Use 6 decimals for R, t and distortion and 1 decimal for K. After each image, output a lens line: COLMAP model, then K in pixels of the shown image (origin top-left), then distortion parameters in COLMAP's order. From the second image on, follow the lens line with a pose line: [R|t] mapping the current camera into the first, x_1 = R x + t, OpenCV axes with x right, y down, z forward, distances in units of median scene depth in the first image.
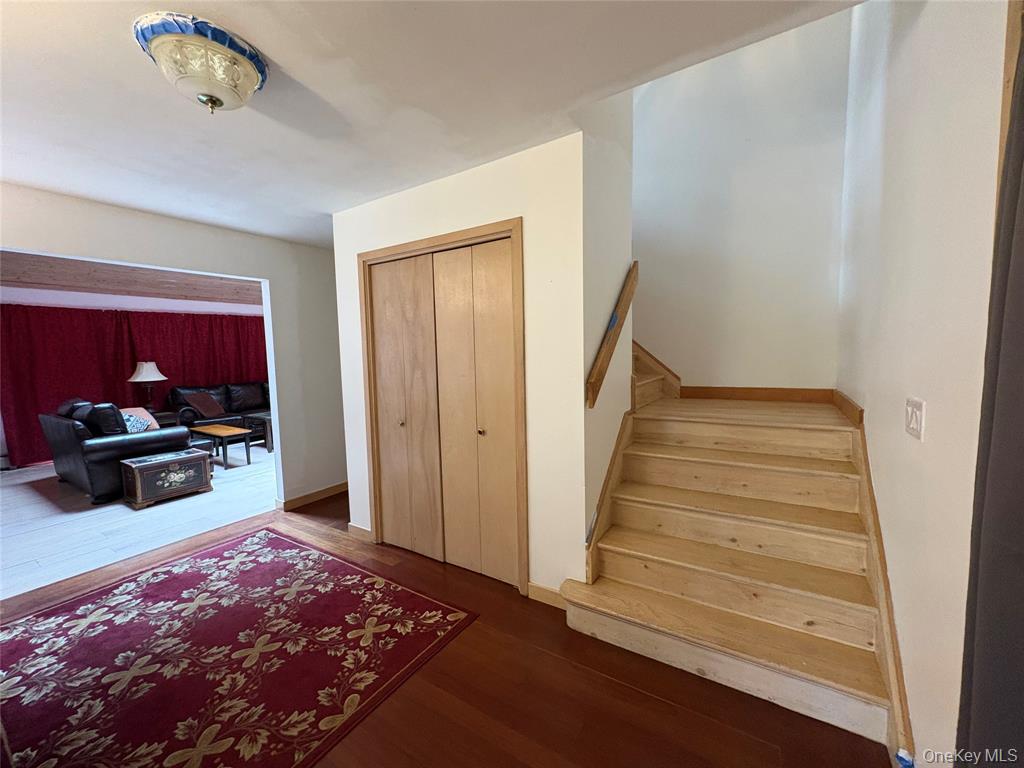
lens RADIAL K [[408.3, 0, 513.1], [0, 408.3, 383.0], [0, 0, 1]] dist [-0.000822, 0.000082]
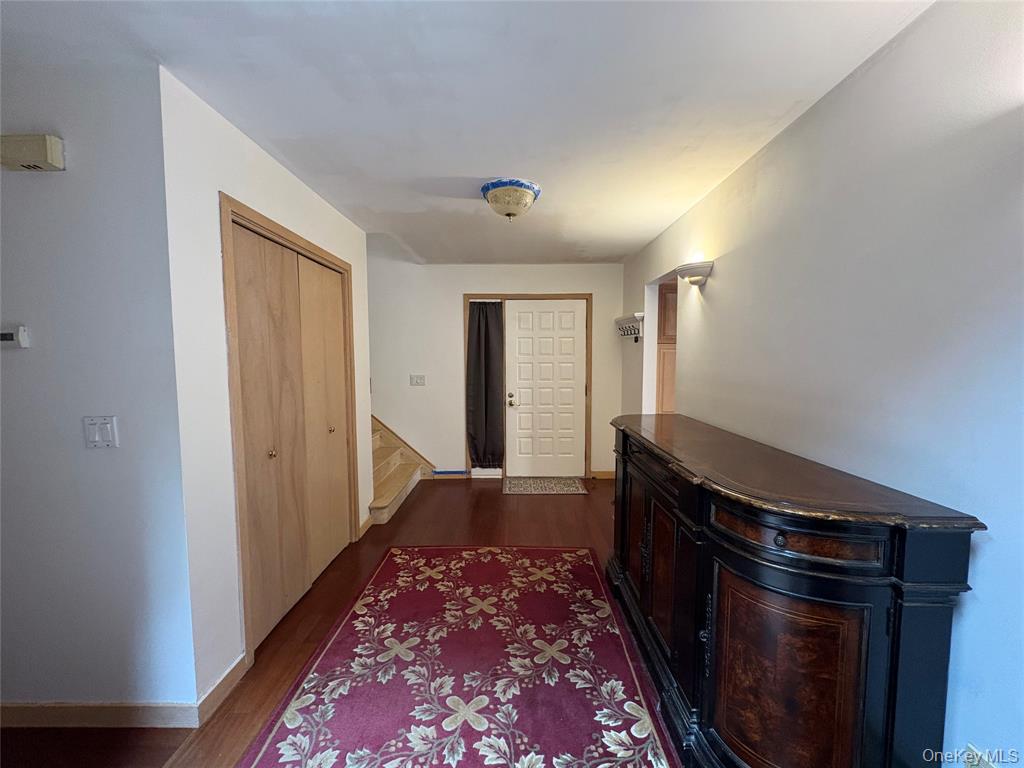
lens RADIAL K [[408.3, 0, 511.7], [0, 408.3, 383.7], [0, 0, 1]] dist [-0.000822, 0.000082]
pose [[-0.527386, -0.031515, 0.849041, -1.532271], [0.088328, 0.991863, 0.091682, -0.081056], [-0.845022, 0.123346, -0.520311, 1.350814]]
